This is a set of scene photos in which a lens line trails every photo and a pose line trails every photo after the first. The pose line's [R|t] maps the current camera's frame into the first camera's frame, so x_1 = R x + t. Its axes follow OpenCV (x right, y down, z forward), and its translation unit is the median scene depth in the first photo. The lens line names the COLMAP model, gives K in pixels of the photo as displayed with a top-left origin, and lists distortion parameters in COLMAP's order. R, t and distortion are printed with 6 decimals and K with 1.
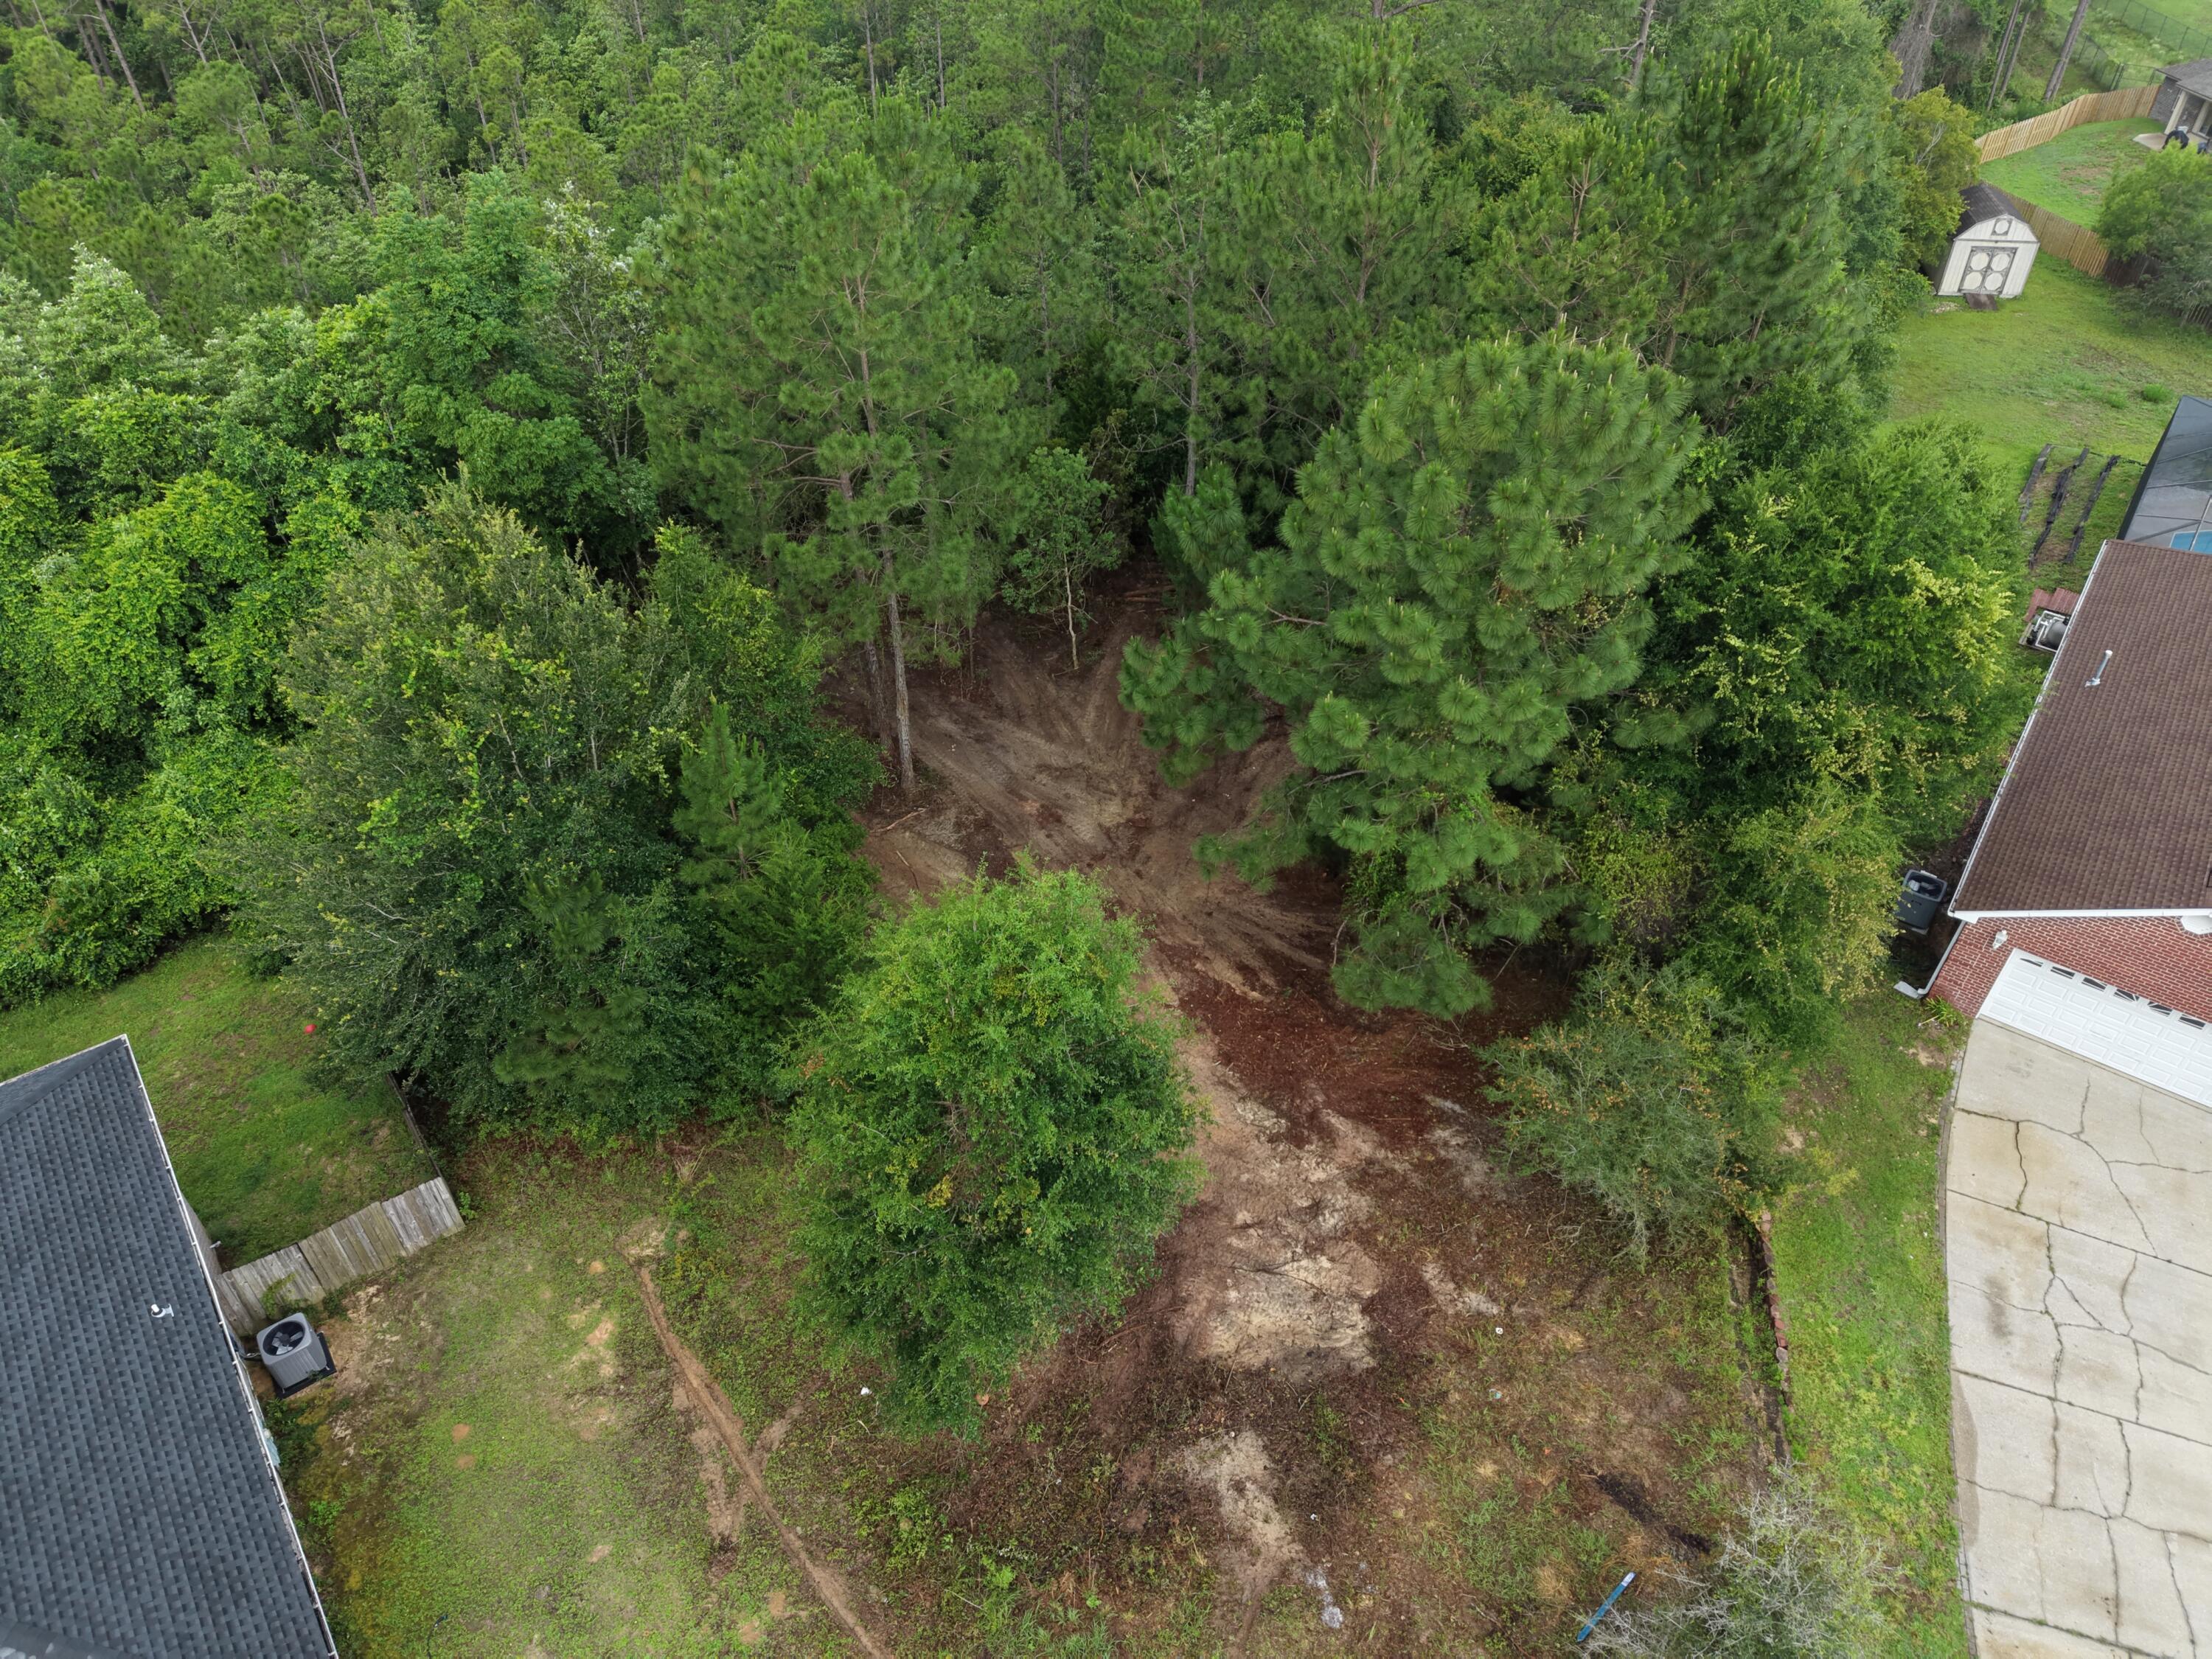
lens RADIAL K [[1462.7, 0, 1100.8], [0, 1462.7, 829.3], [0, 0, 1]] dist [0.032404, -0.031027]
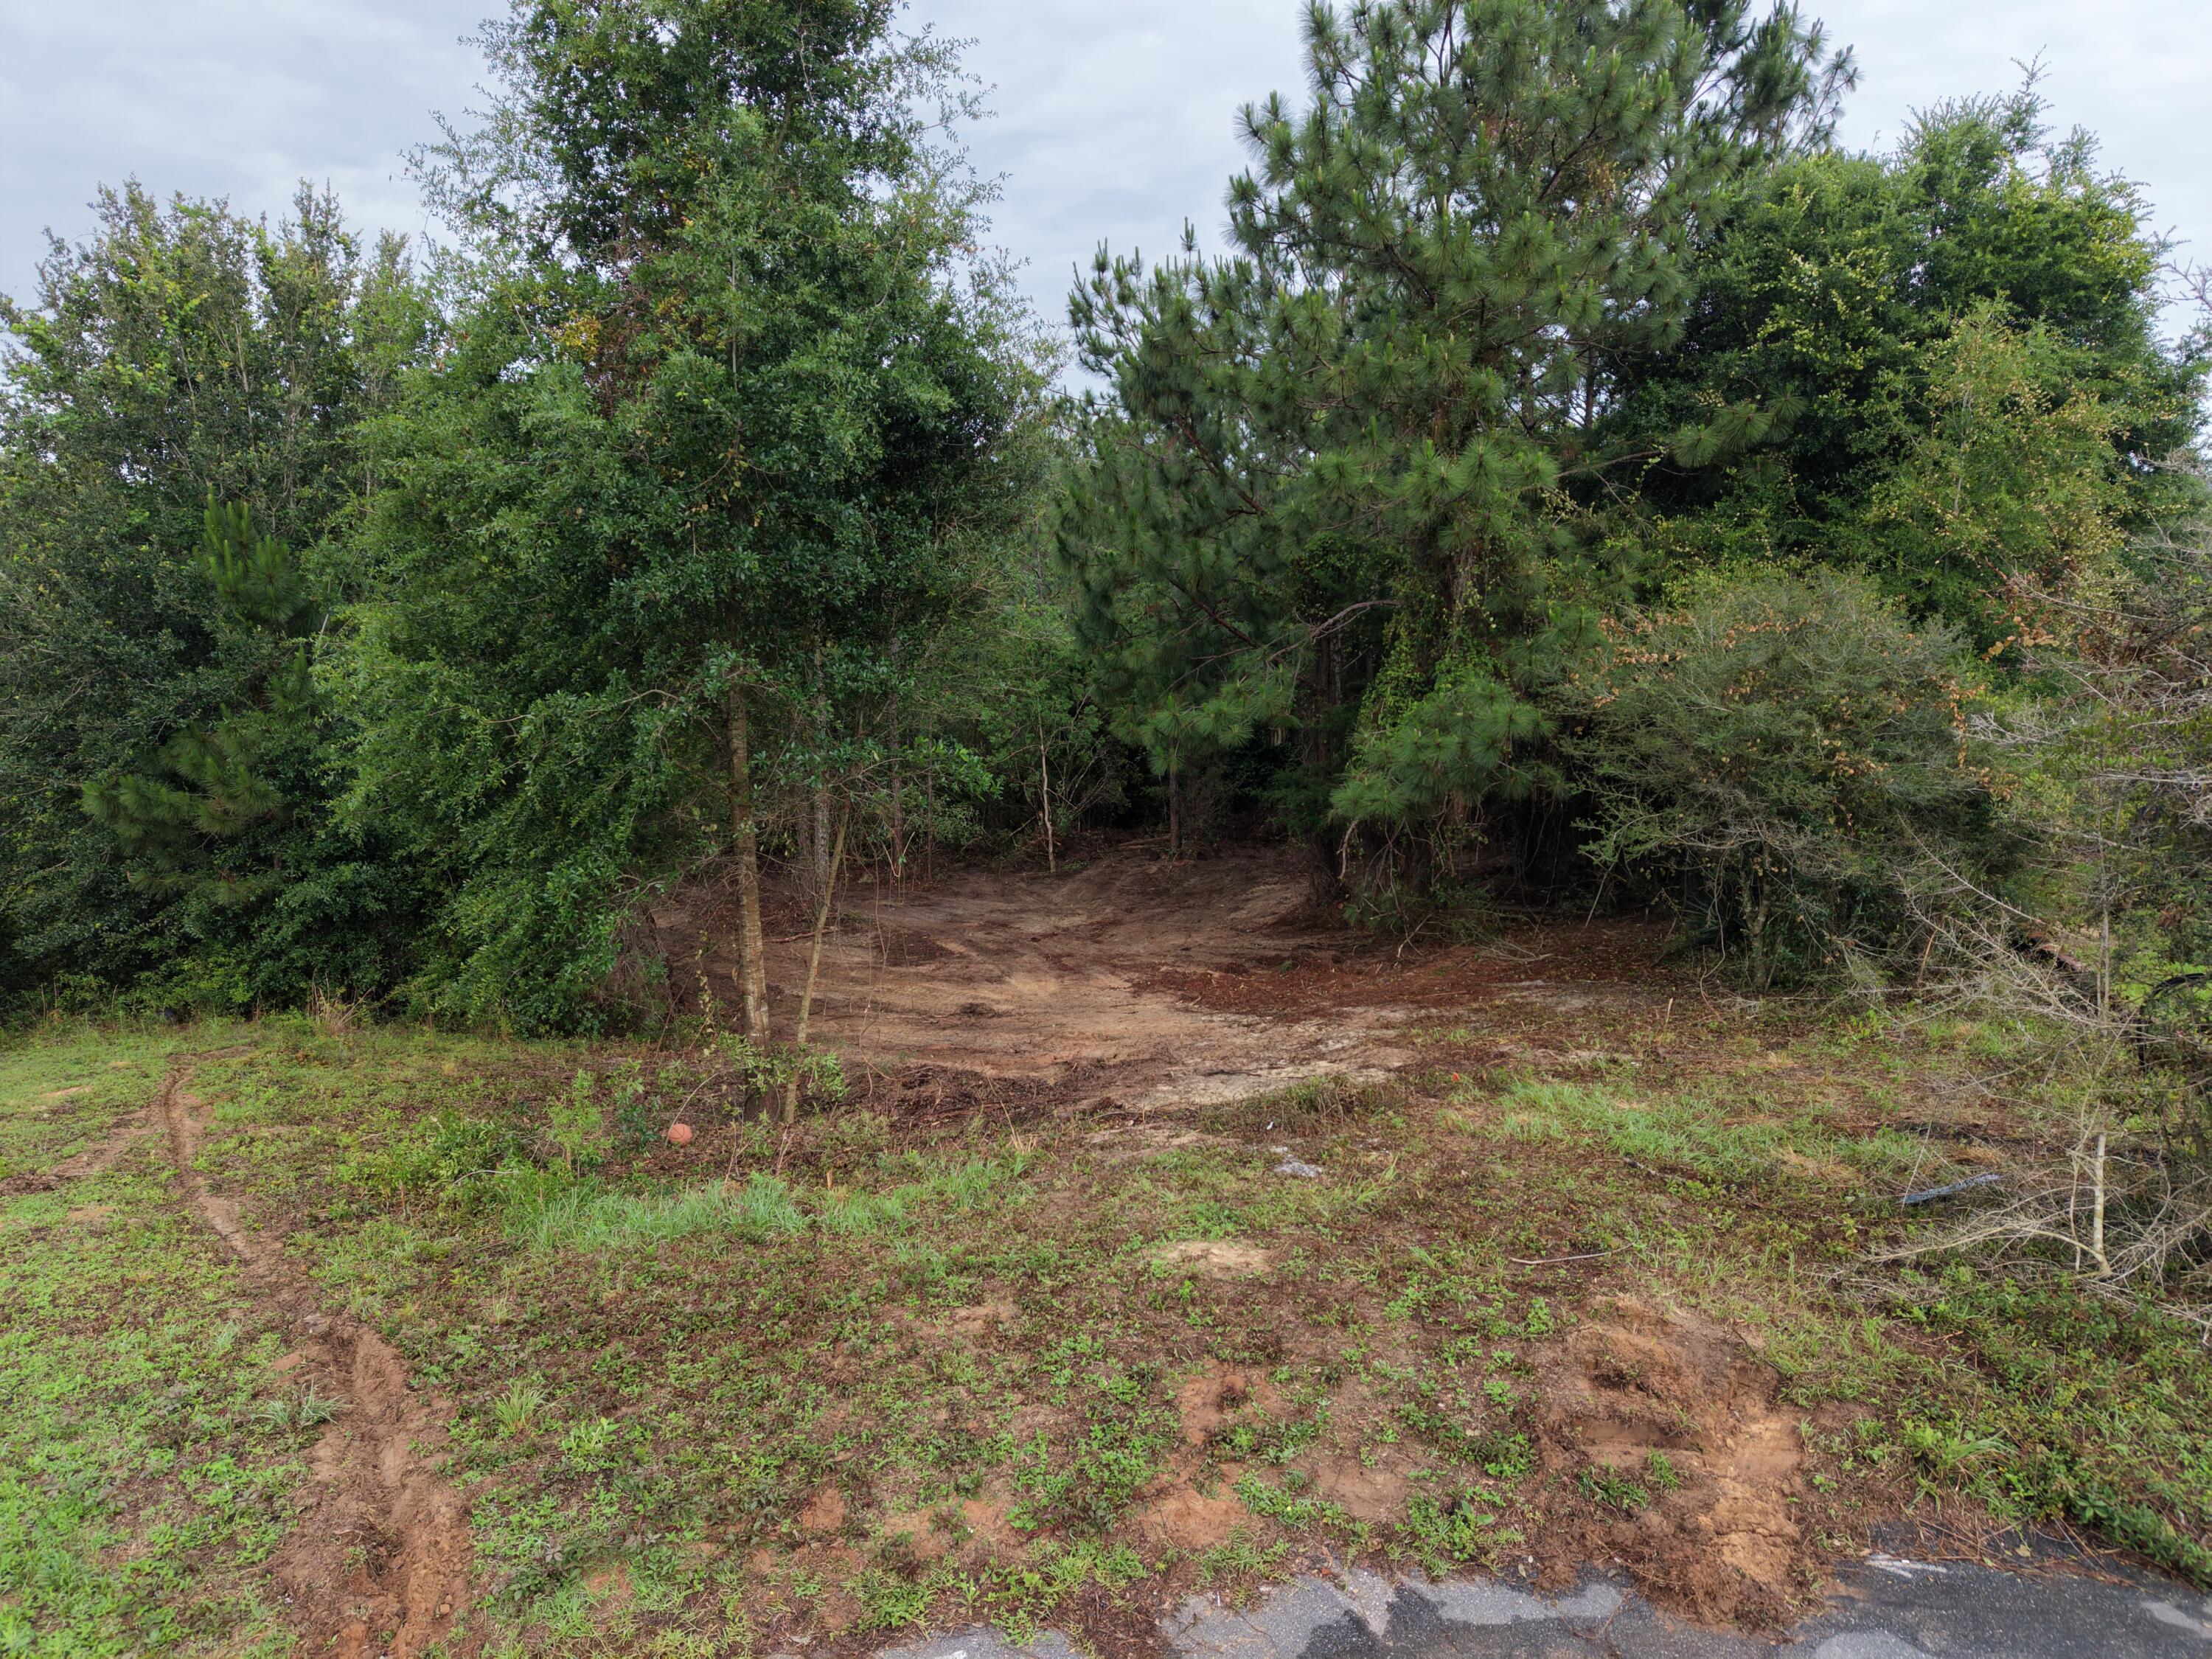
lens RADIAL K [[1462.7, 0, 1100.8], [0, 1462.7, 829.3], [0, 0, 1]] dist [0.032404, -0.031027]
pose [[0.998656, -0.000957, -0.051826, 0.094585], [-0.026647, 0.848123, -0.529128, 0.532035], [0.044462, 0.529798, 0.846958, 0.455472]]
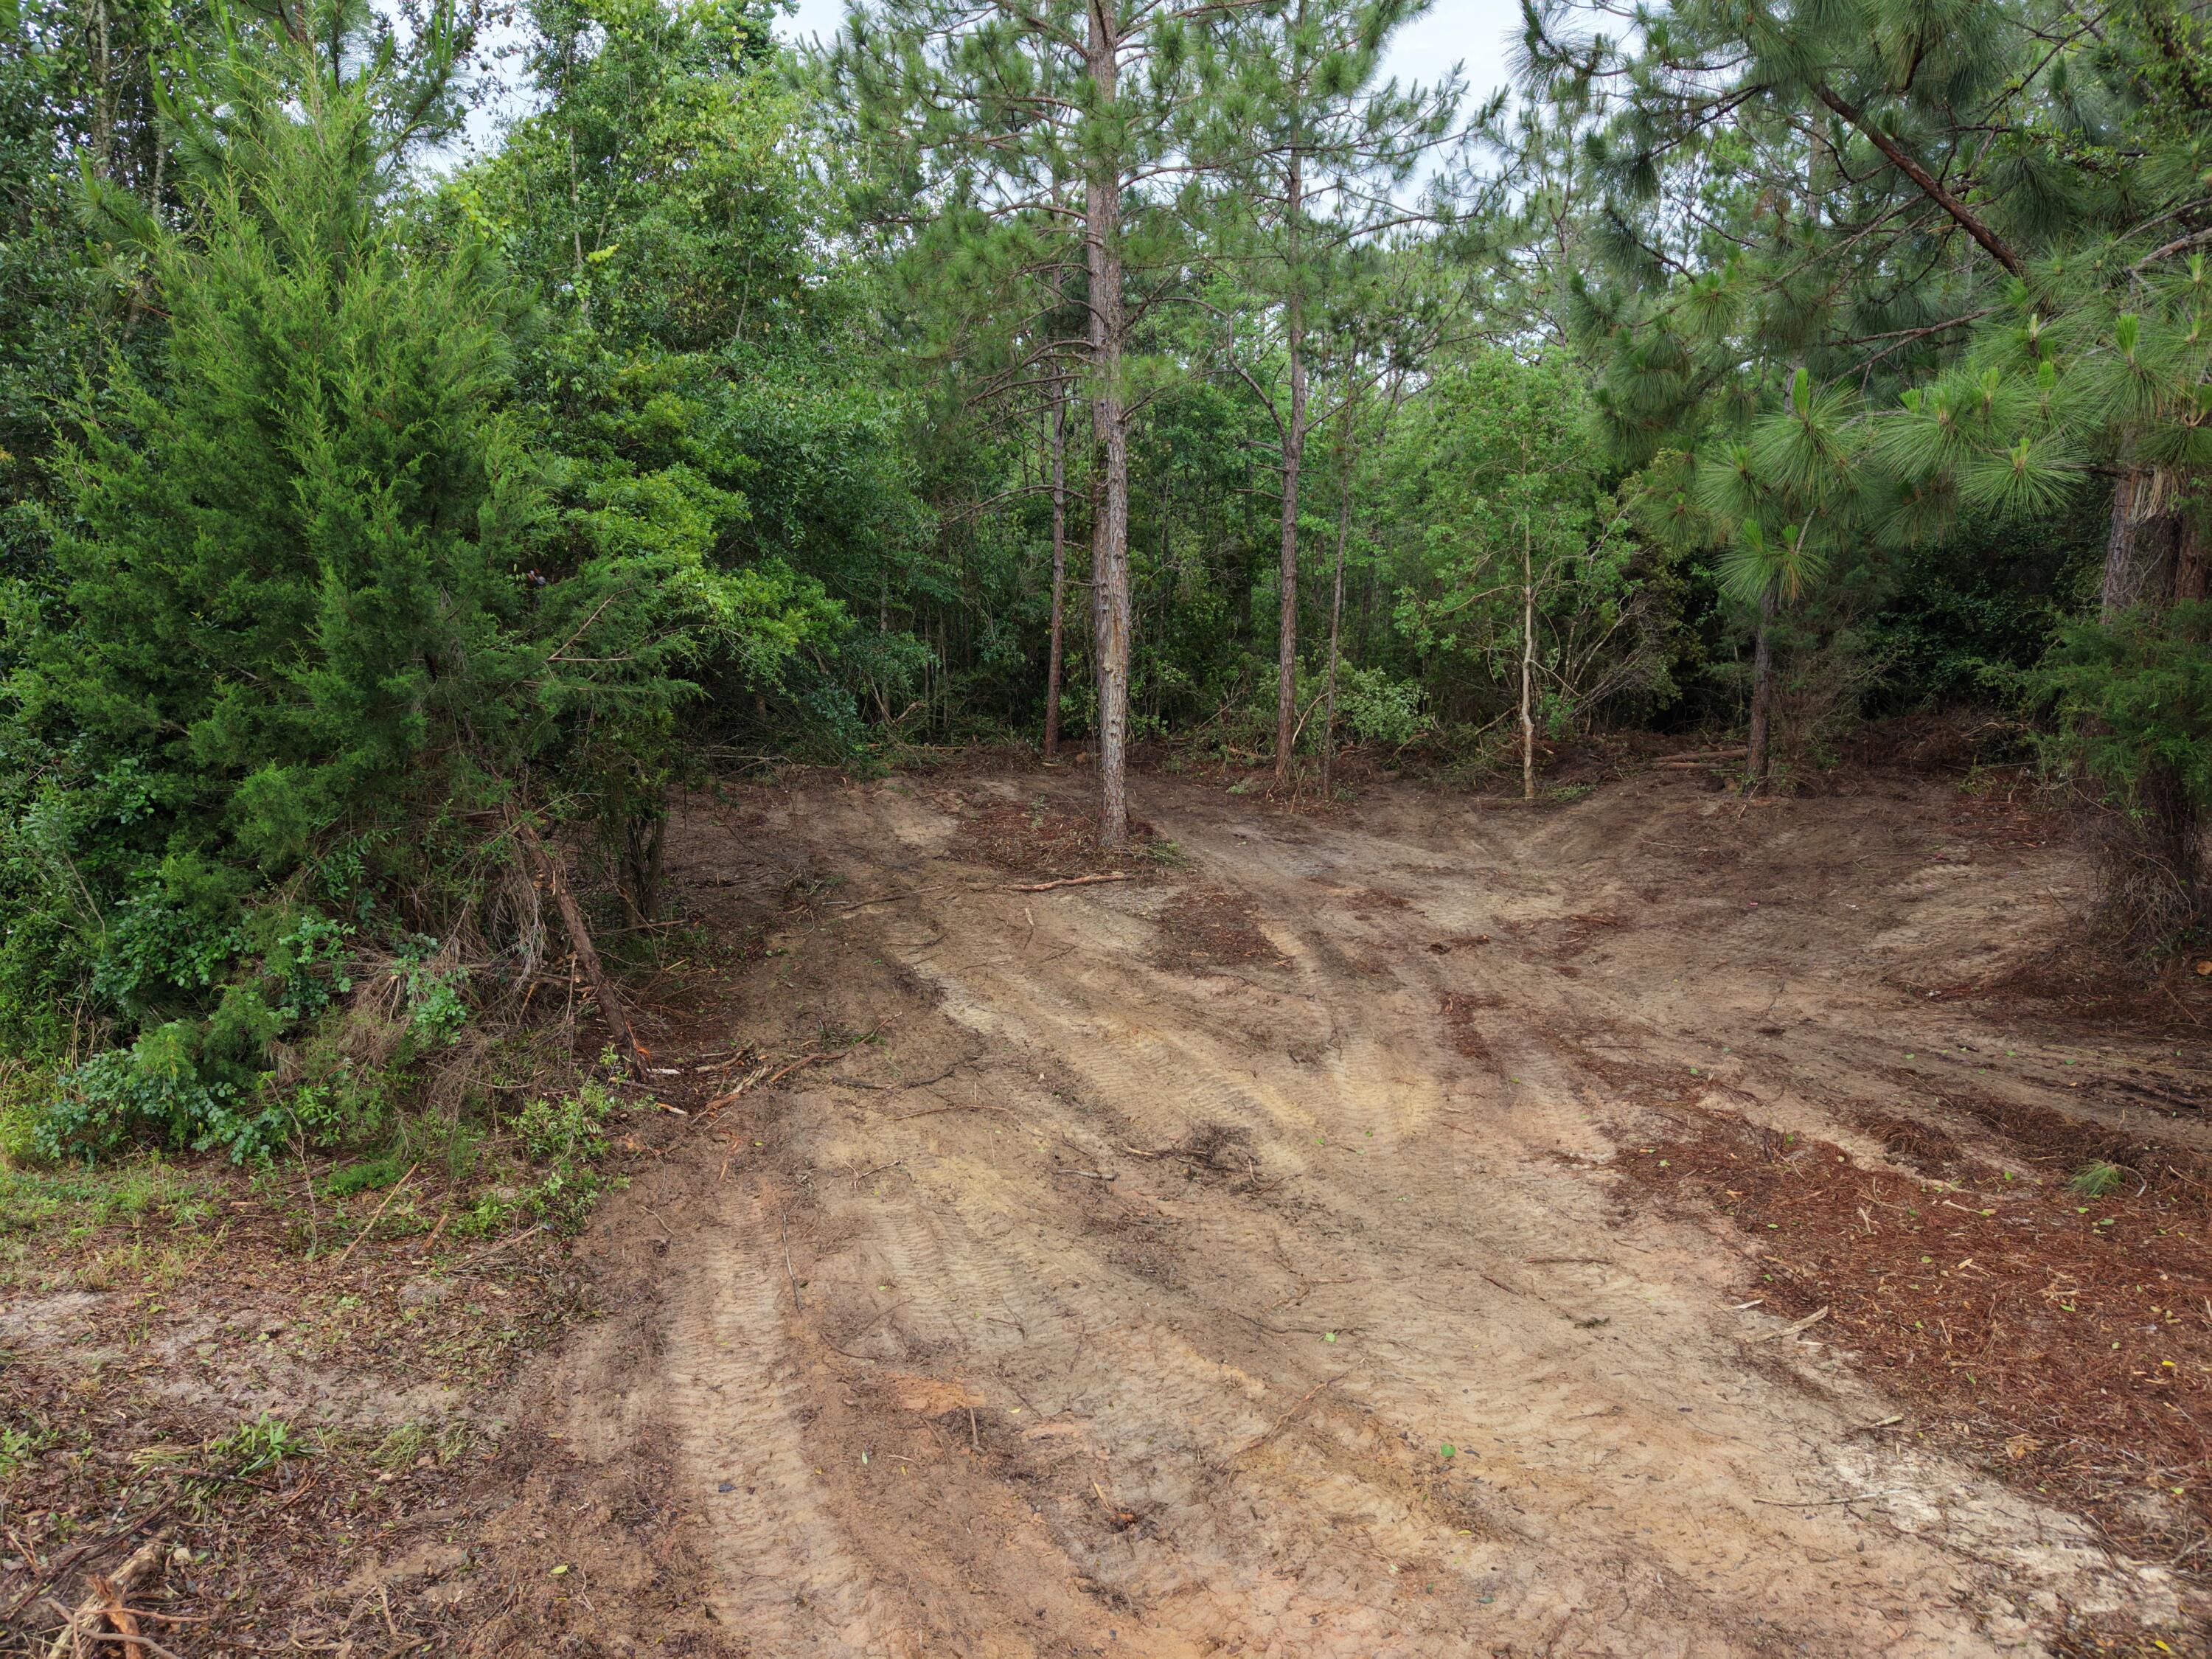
lens RADIAL K [[1469.2, 0, 1101.6], [0, 1469.2, 825.5], [0, 0, 1]] dist [0.033713, -0.039610]
pose [[0.915153, 0.085966, -0.393833, 0.086553], [-0.258861, 0.874258, -0.410686, 0.250075], [0.309007, 0.477789, 0.822334, 0.898272]]
